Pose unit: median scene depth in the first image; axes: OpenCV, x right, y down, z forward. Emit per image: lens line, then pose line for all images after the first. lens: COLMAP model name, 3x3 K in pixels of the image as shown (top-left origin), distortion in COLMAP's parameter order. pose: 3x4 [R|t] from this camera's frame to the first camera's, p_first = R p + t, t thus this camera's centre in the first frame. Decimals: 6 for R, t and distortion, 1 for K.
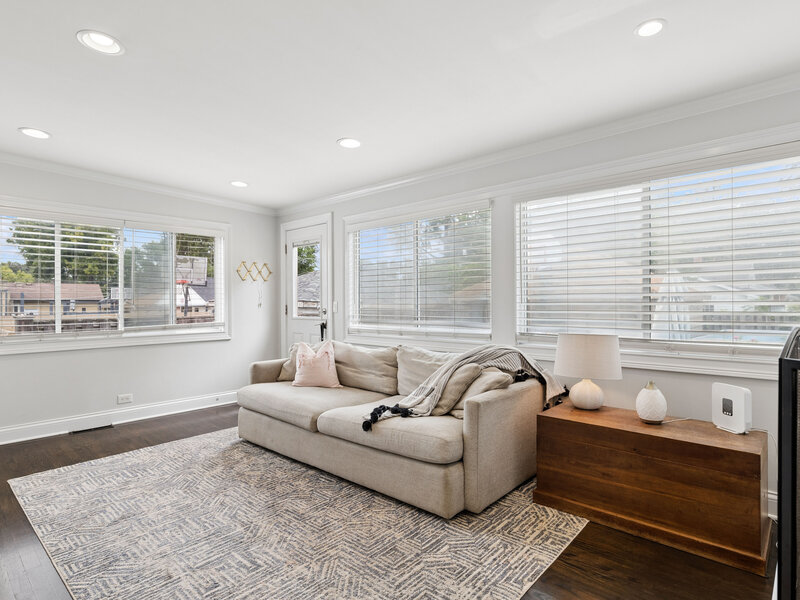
lens RADIAL K [[449.5, 0, 399.7], [0, 449.5, 301.1], [0, 0, 1]] dist [-0.000313, -0.000216]
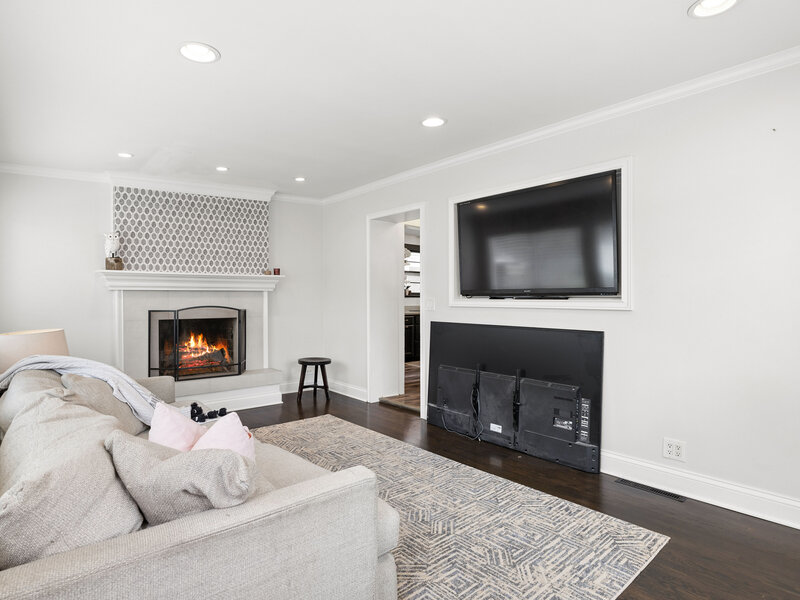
lens RADIAL K [[449.5, 0, 400.2], [0, 449.5, 298.9], [0, 0, 1]] dist [-0.000313, -0.000216]
pose [[-0.993347, 0.004047, 0.115090, -0.533760], [0.003847, 0.999991, -0.001958, 0.008239], [-0.115097, -0.001502, -0.993353, 1.826942]]
